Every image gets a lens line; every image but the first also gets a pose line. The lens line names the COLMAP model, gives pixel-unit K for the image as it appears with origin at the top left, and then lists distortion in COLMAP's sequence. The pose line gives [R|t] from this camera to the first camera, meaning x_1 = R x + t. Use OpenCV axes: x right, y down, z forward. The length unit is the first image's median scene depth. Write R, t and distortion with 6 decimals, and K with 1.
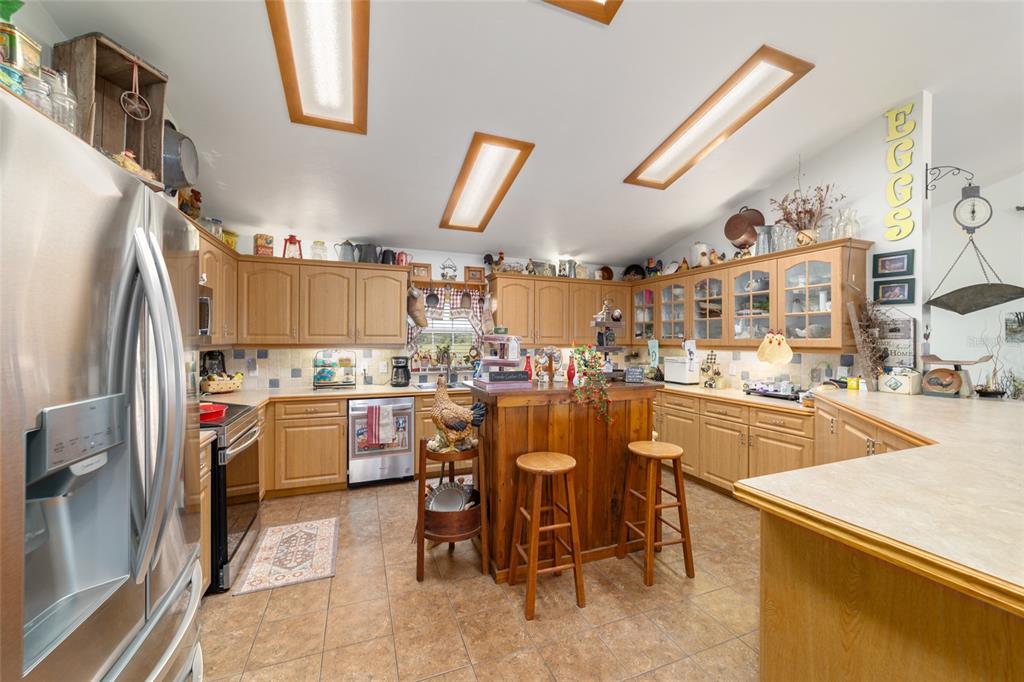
lens RADIAL K [[393.0, 0, 511.6], [0, 393.0, 338.7], [0, 0, 1]] dist [-0.015956, 0.007668]
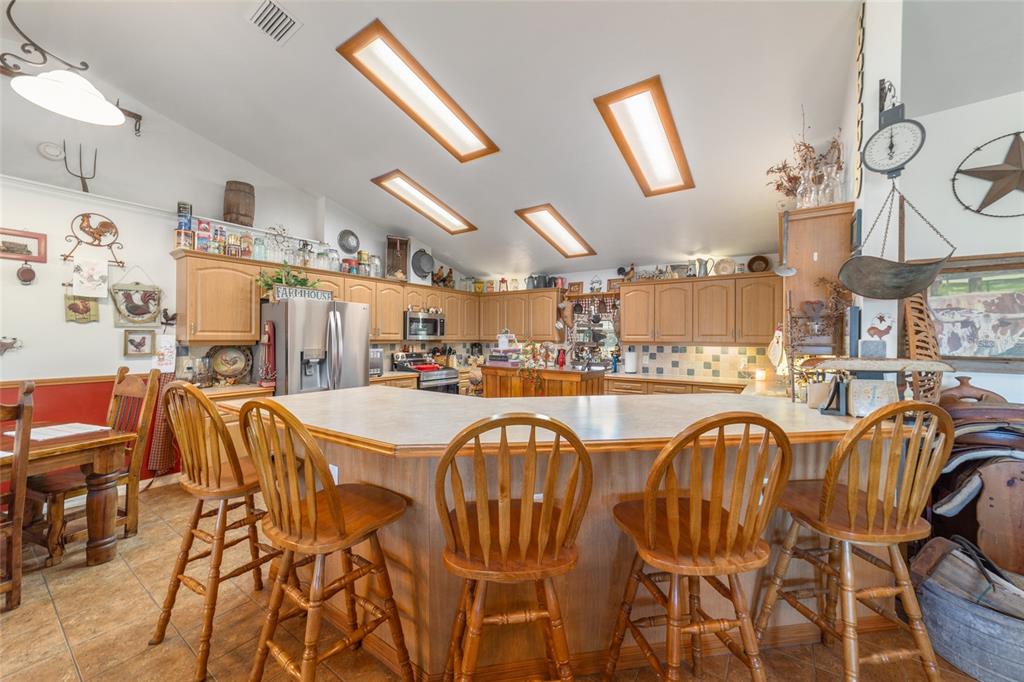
lens RADIAL K [[393.0, 0, 511.3], [0, 393.0, 338.9], [0, 0, 1]] dist [-0.015956, 0.007668]
pose [[0.553404, 0.002512, -0.832909, 0.902737], [-0.001707, 0.999997, 0.001881, 0.004697], [0.832911, 0.000380, 0.553407, 0.053659]]
